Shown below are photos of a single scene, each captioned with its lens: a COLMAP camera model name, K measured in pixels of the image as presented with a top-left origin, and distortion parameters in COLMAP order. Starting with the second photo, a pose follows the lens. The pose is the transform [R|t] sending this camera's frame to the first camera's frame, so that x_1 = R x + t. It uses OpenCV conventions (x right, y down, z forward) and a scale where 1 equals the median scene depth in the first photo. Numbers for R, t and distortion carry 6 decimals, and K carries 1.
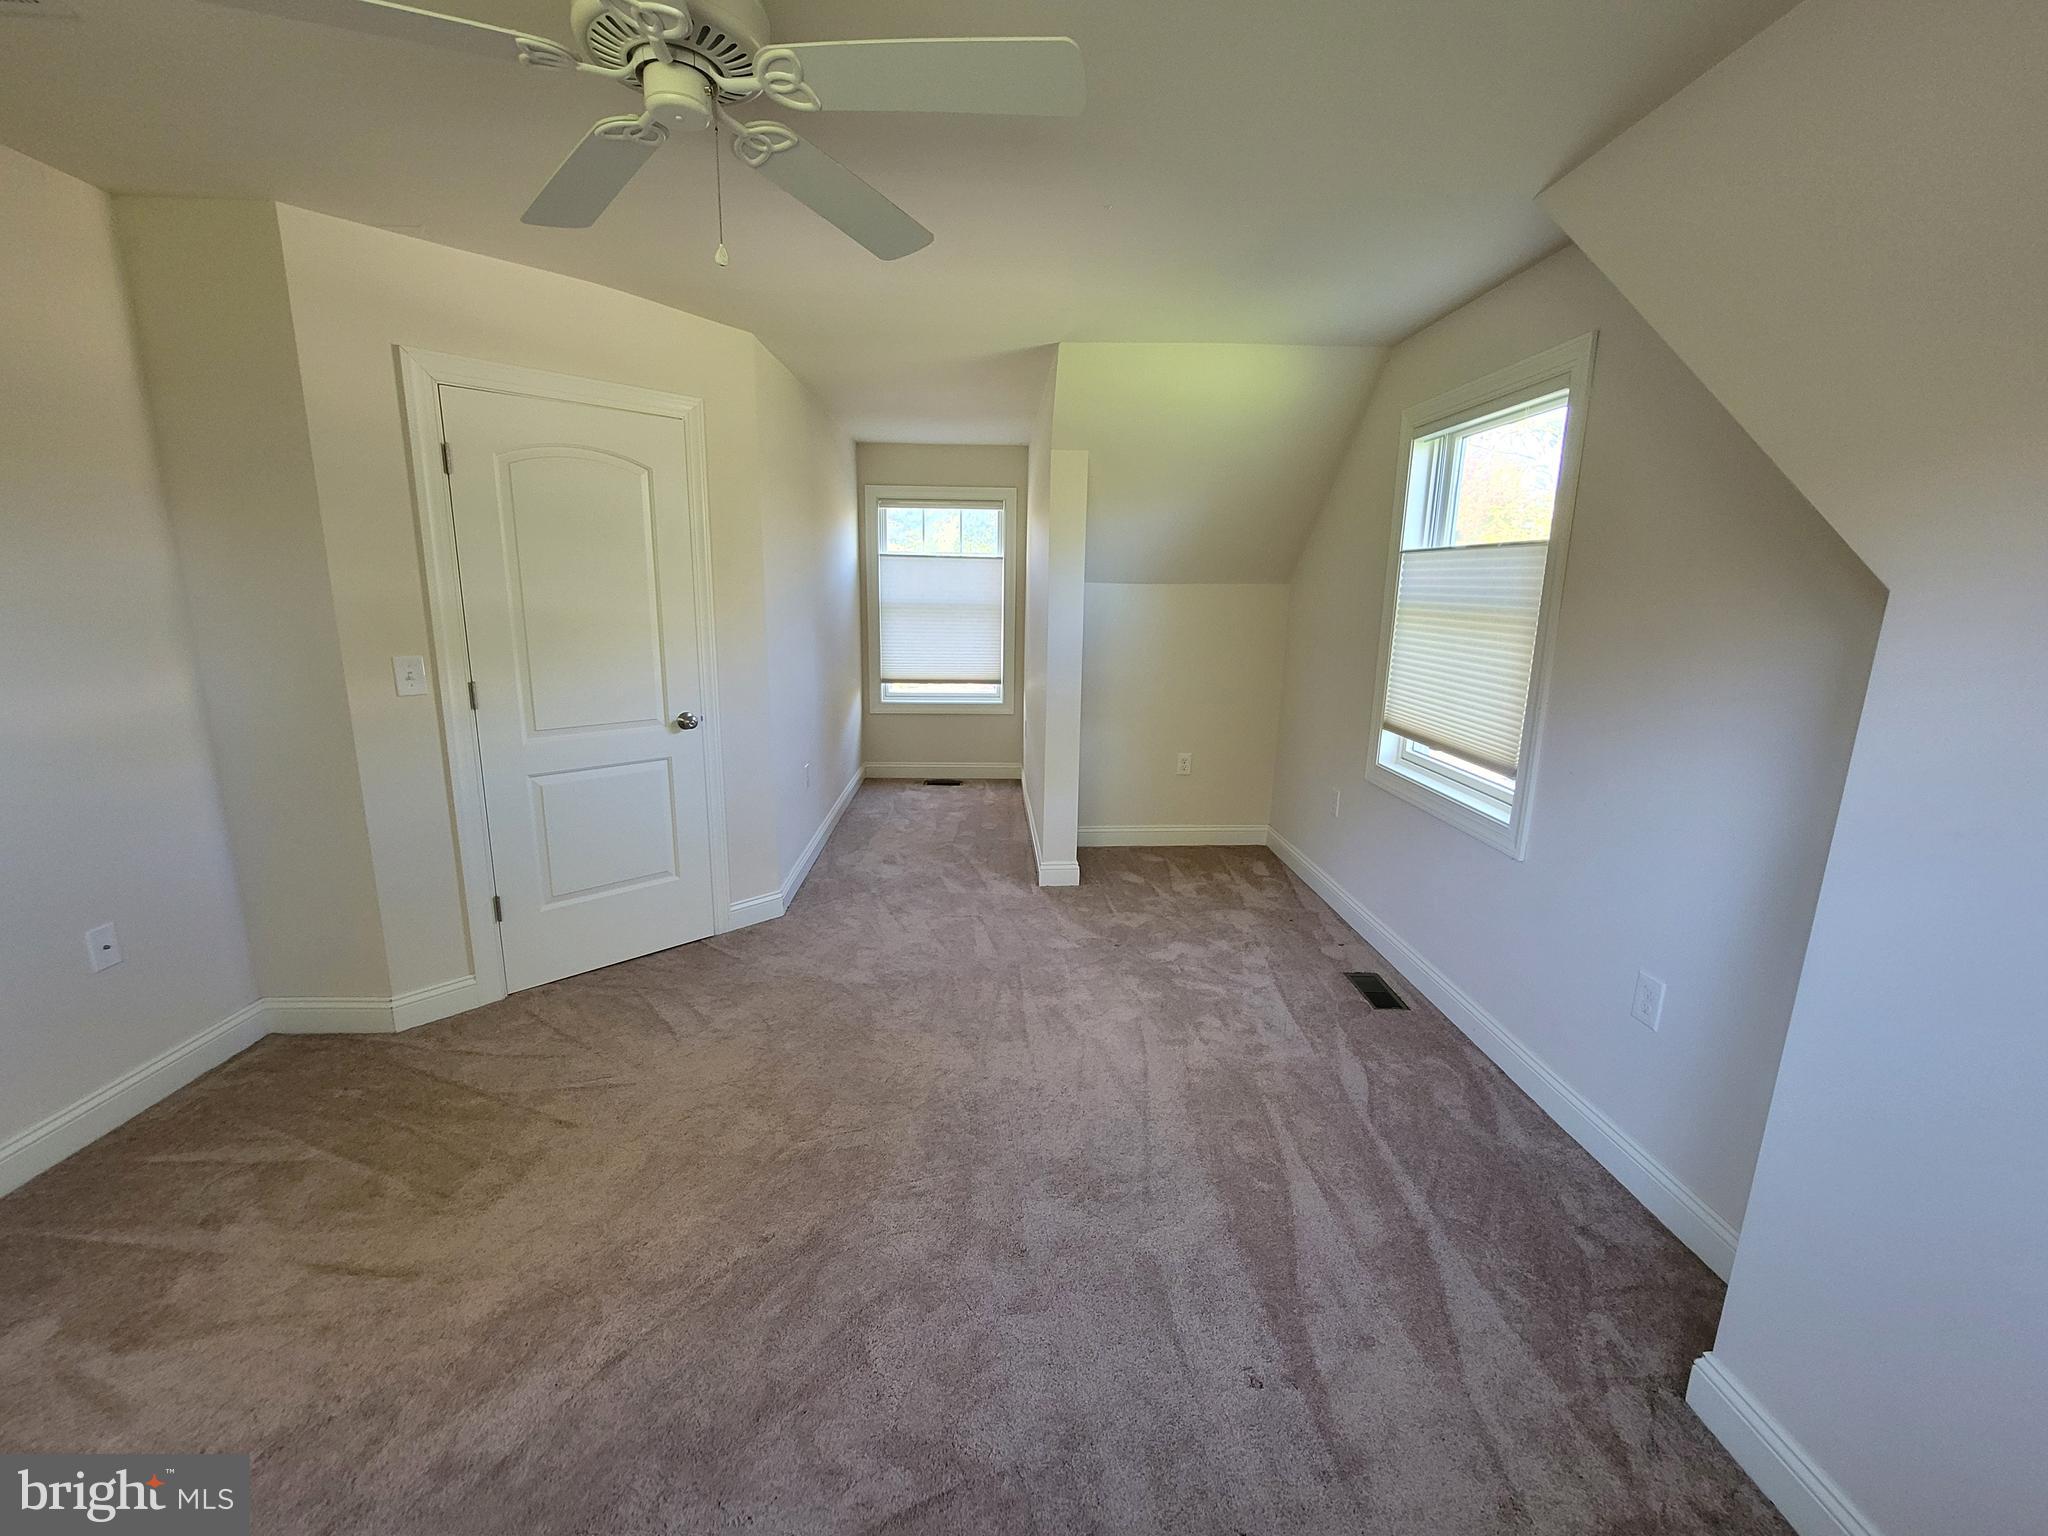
lens RADIAL K [[834.9, 0, 1022.7], [0, 834.9, 755.9], [0, 0, 1]] dist [-0.006431, 0.000673]
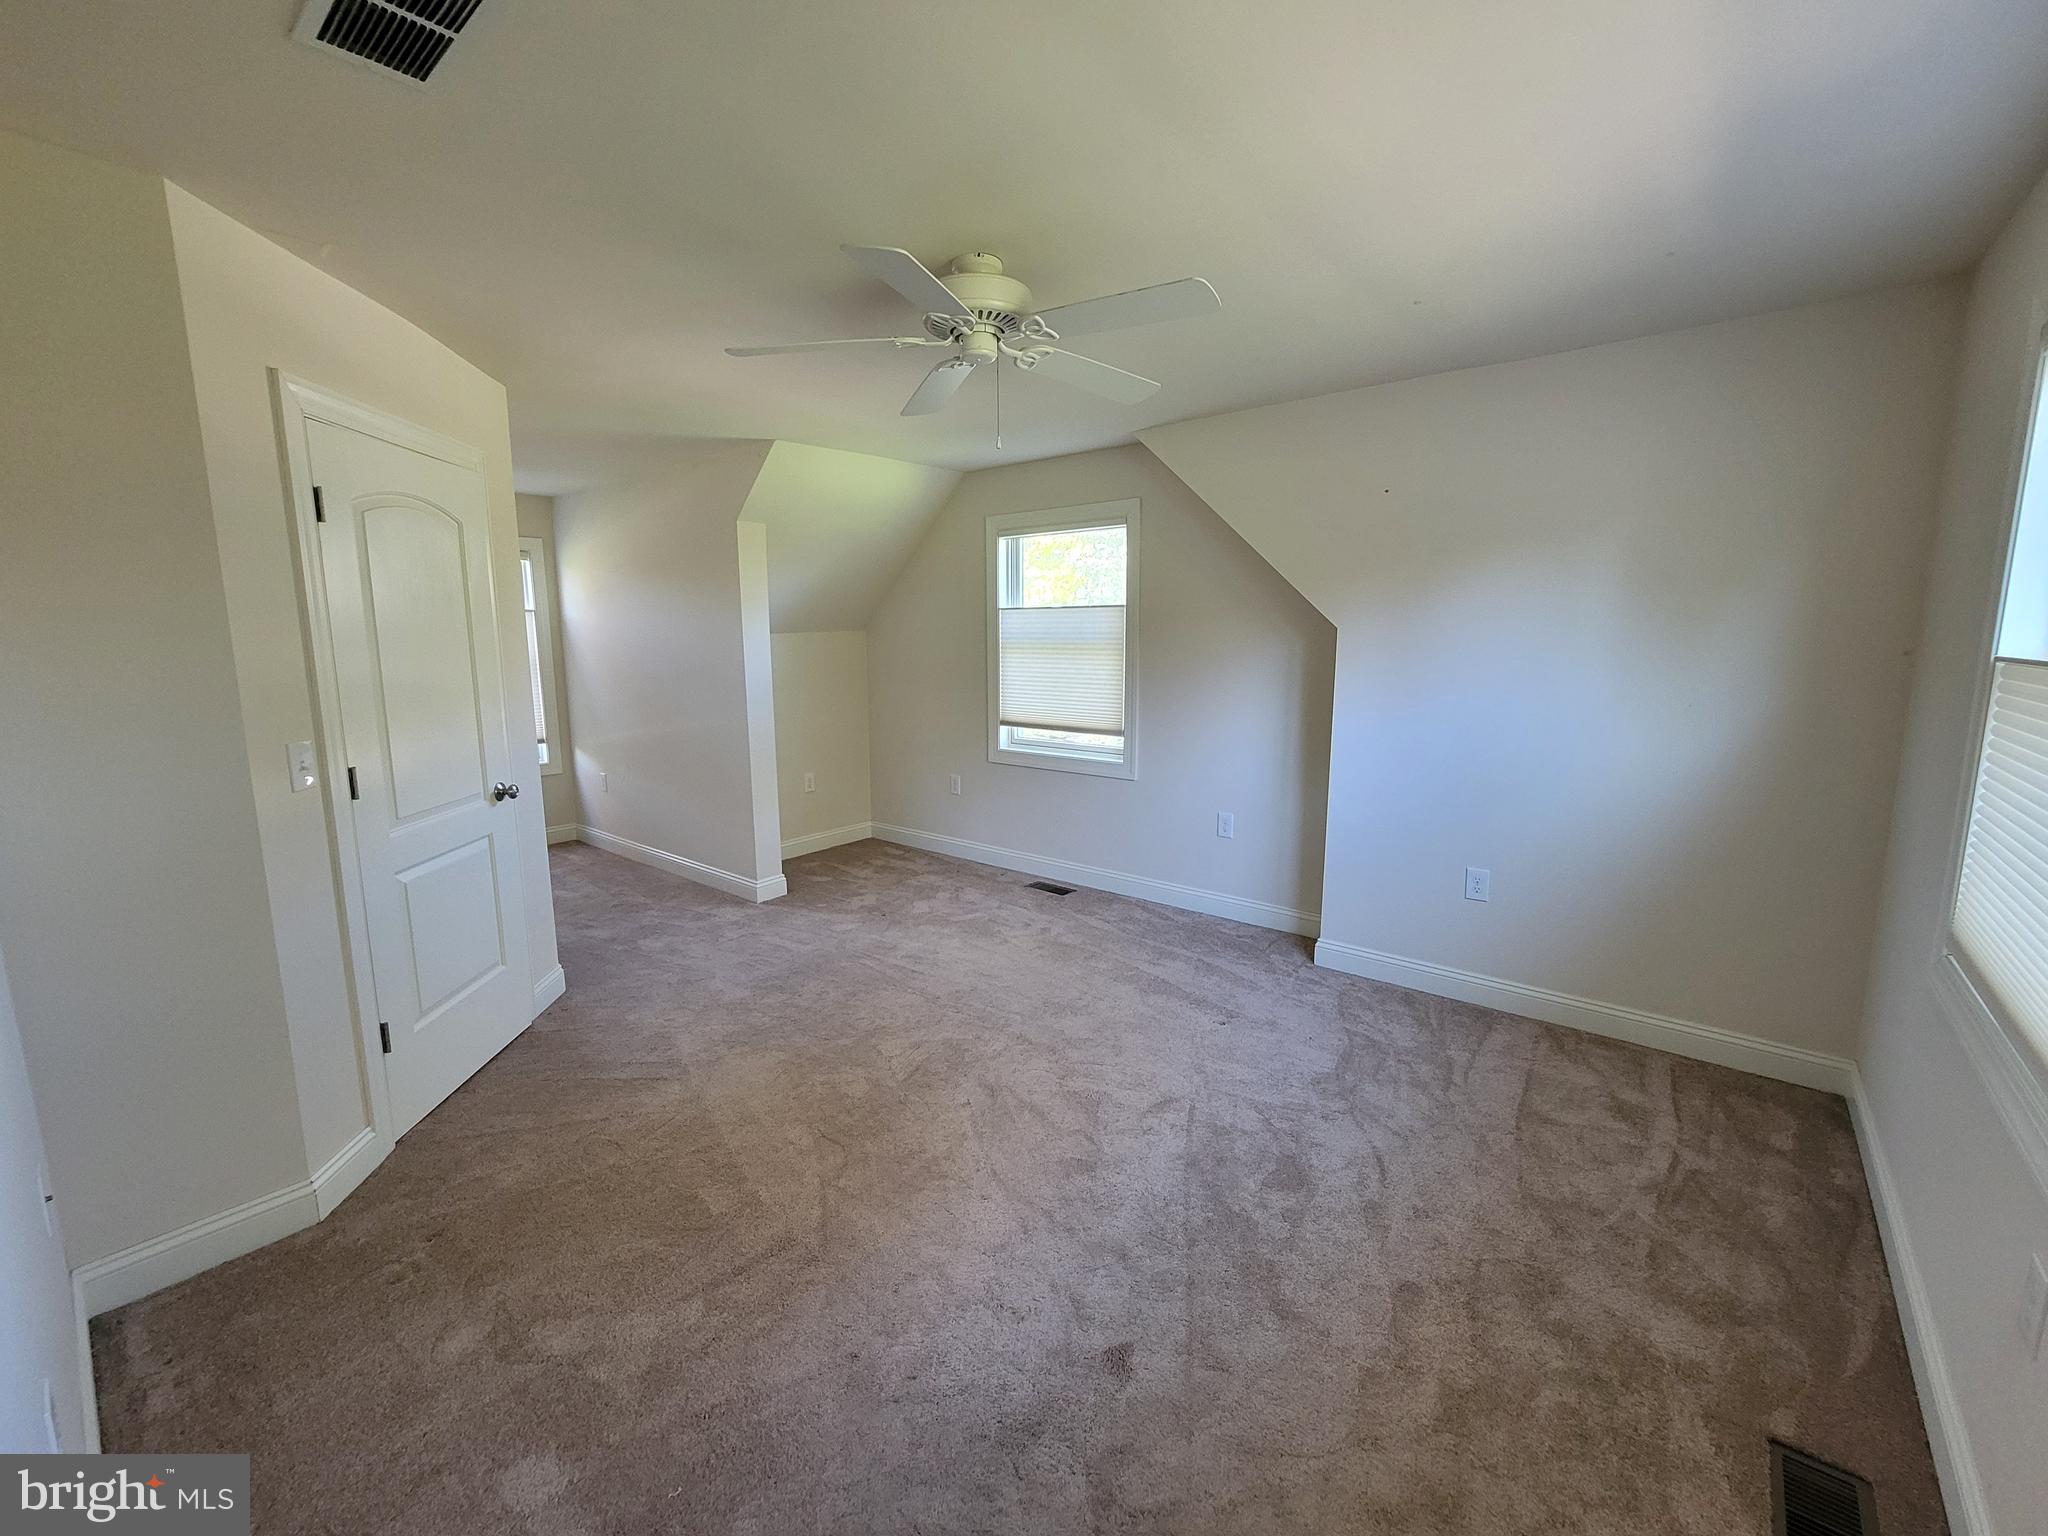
lens RADIAL K [[834.9, 0, 1022.7], [0, 834.9, 755.9], [0, 0, 1]] dist [-0.006431, 0.000673]
pose [[0.670614, -0.129983, 0.730329, -0.714520], [0.166311, 0.985811, 0.022742, -0.006139], [-0.722923, 0.106211, 0.682717, -0.050819]]
